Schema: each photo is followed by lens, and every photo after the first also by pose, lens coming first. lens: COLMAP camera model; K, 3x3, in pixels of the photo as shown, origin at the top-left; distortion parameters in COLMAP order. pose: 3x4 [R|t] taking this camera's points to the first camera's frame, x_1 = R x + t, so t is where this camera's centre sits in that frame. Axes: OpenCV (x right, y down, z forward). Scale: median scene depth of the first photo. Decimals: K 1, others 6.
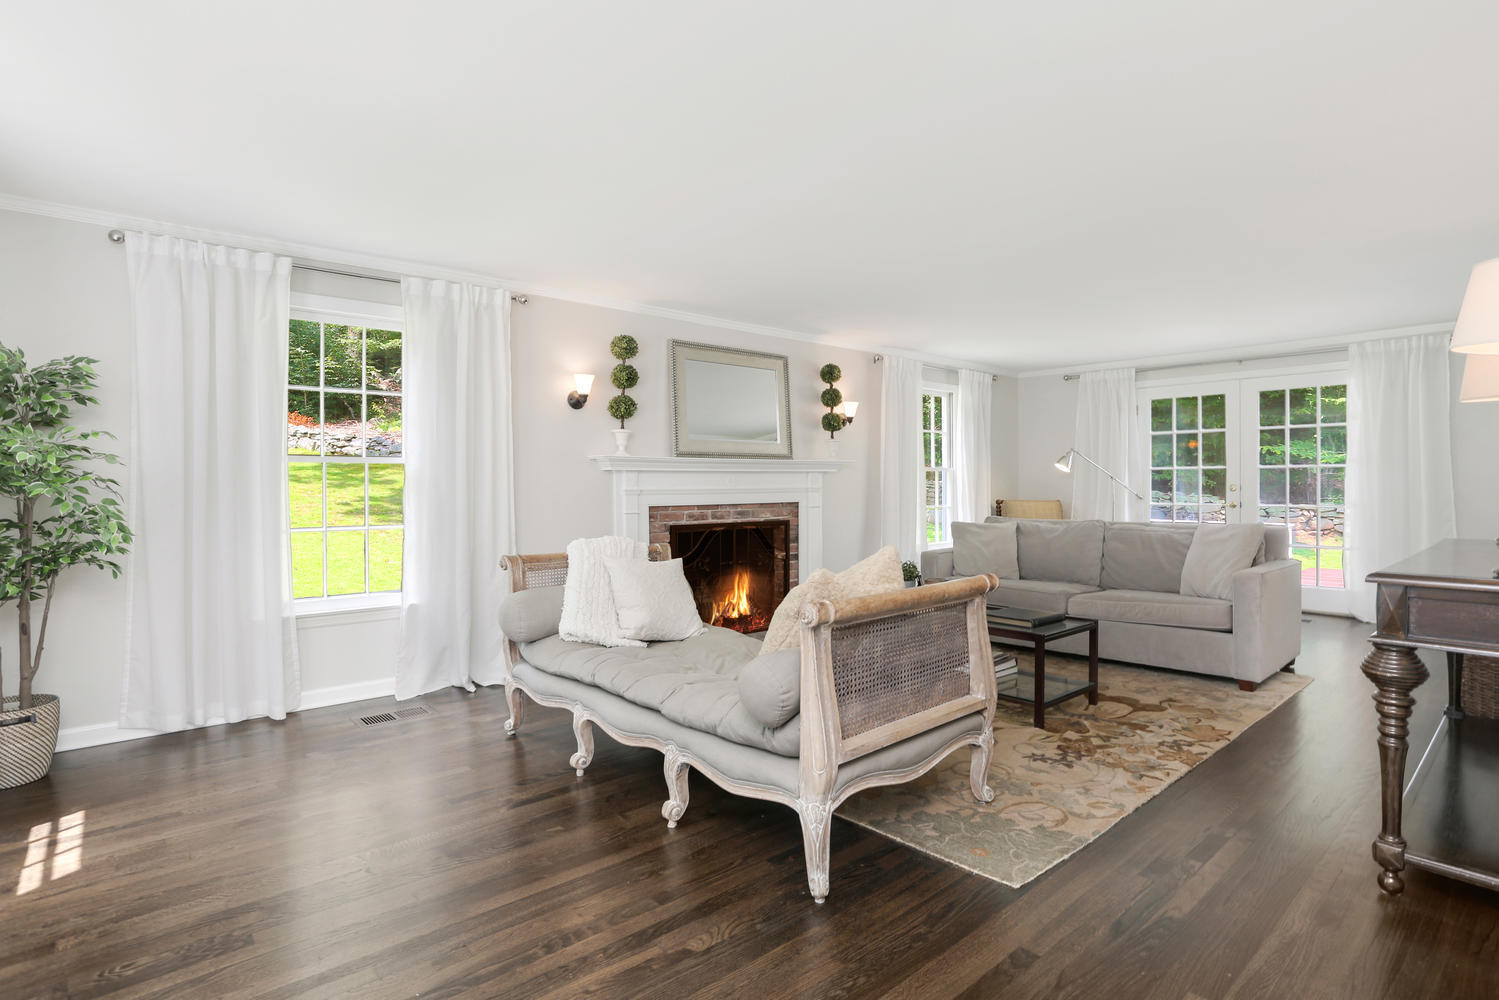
lens RADIAL K [[757.5, 0, 747.2], [0, 757.5, 499.6], [0, 0, 1]] dist [-0.044609, 0.009629]
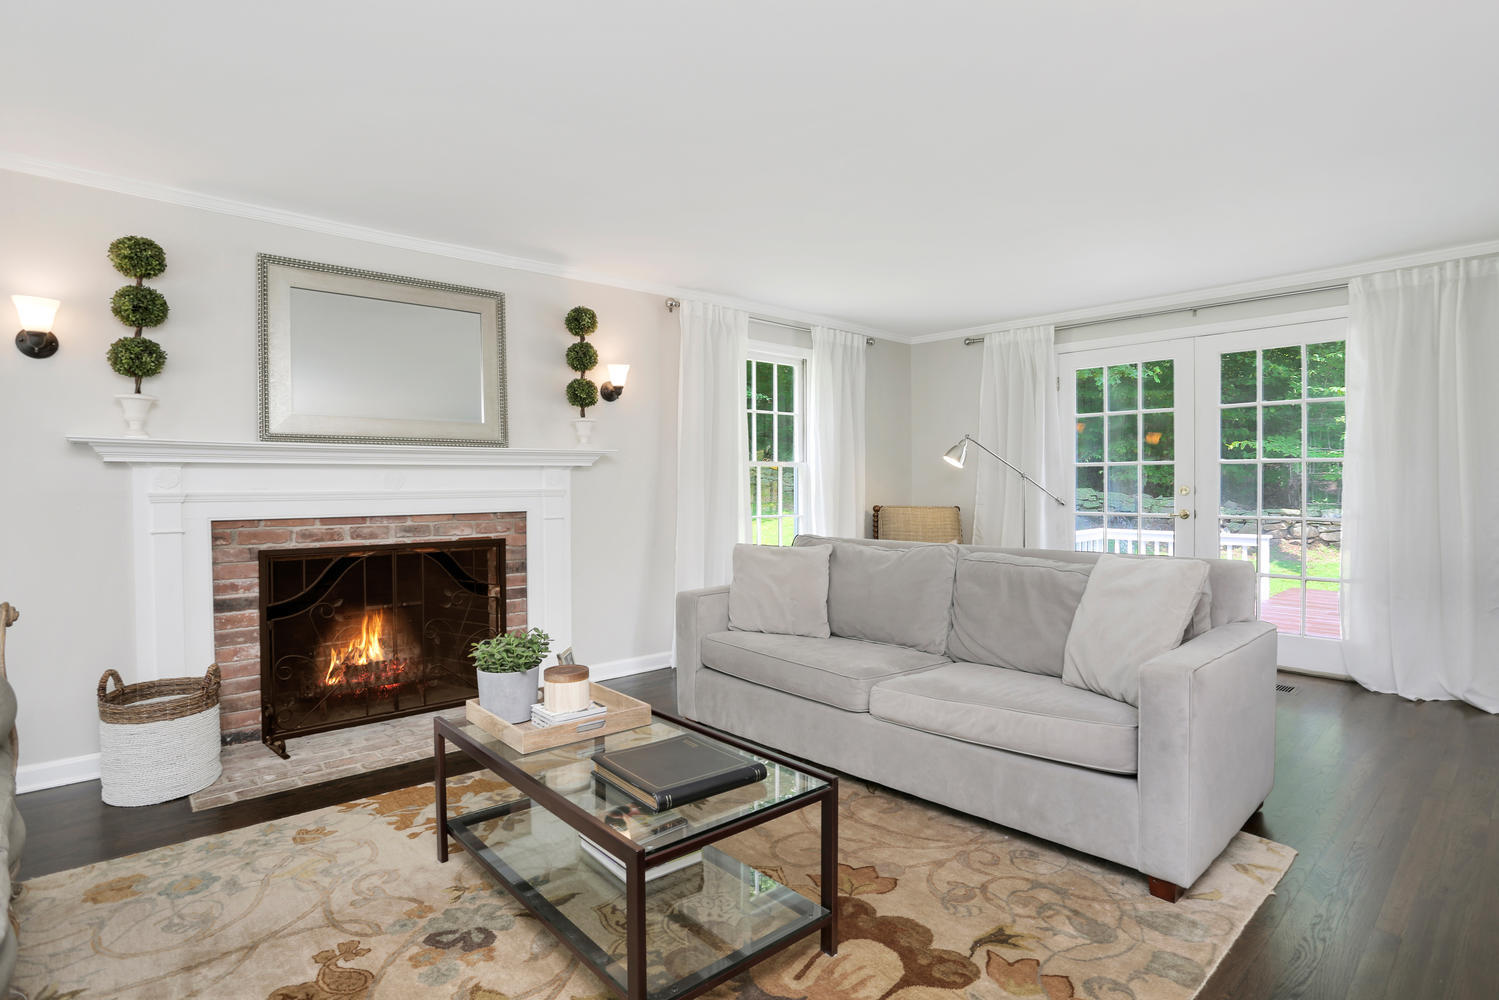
lens RADIAL K [[757.5, 0, 741.9], [0, 757.5, 496.3], [0, 0, 1]] dist [-0.044609, 0.009629]
pose [[0.999931, 0.002394, 0.011474, 0.253523], [-0.002384, 0.999997, -0.000895, -0.009970], [-0.011476, 0.000867, 0.999934, 0.333095]]
